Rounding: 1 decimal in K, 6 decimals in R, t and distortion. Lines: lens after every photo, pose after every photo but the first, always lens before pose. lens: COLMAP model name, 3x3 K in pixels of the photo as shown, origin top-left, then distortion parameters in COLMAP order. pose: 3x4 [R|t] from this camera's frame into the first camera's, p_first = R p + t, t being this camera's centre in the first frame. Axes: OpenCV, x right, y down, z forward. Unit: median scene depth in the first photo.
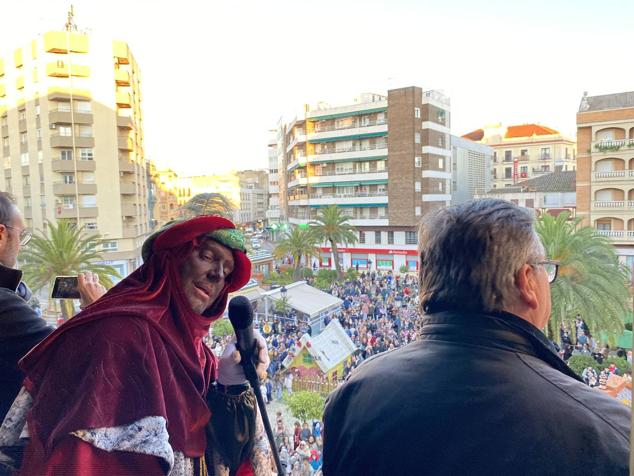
lens RADIAL K [[481.5, 0, 312.4], [0, 481.5, 236.5], [0, 0, 1]] dist [0.085943, -0.144238]
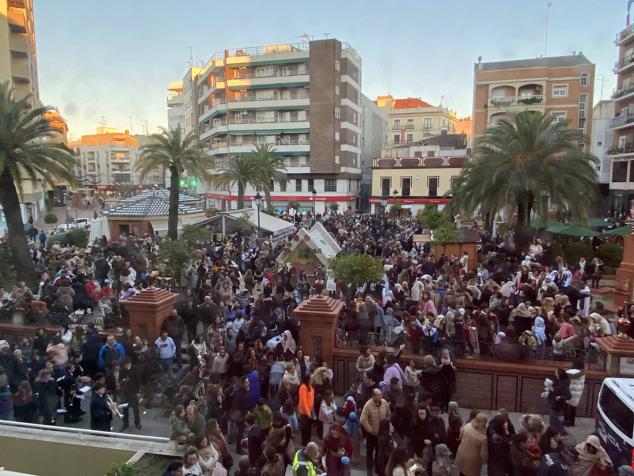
lens RADIAL K [[440.6, 0, 319.9], [0, 440.6, 238.1], [0, 0, 1]] dist [0.037411, -0.001251]
pose [[0.961013, -0.010696, 0.276297, -0.090078], [-0.003384, 0.998722, 0.050433, 0.071304], [-0.276483, -0.049402, 0.959748, 0.058011]]
